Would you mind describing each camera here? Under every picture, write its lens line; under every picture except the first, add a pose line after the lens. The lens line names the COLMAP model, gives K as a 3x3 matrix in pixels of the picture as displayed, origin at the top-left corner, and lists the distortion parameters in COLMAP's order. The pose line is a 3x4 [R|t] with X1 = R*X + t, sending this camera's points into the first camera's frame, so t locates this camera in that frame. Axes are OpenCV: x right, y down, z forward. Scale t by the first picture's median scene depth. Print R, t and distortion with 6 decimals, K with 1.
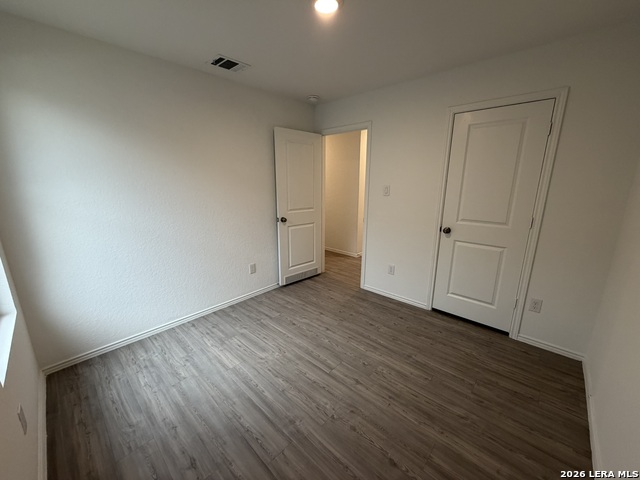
lens RADIAL K [[253.6, 0, 318.9], [0, 253.6, 239.3], [0, 0, 1]] dist [0.000001, -0.000277]
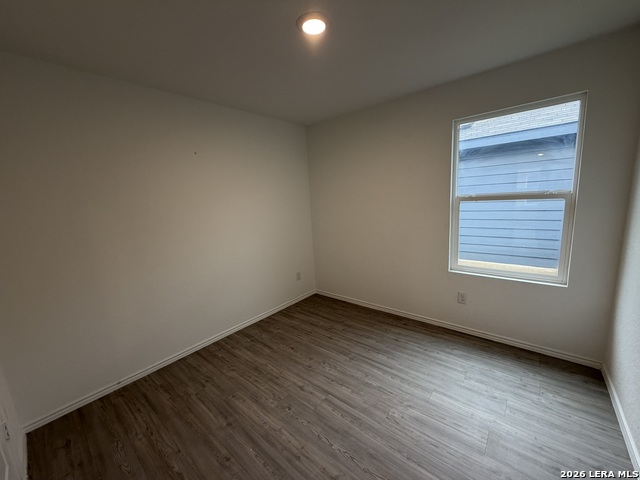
lens RADIAL K [[253.6, 0, 320.2], [0, 253.6, 239.9], [0, 0, 1]] dist [0.000001, -0.000277]
pose [[-0.997201, 0.063922, -0.038790, 0.074569], [0.043832, 0.920054, 0.389332, -0.417322], [0.060576, 0.386542, -0.920281, 1.721807]]
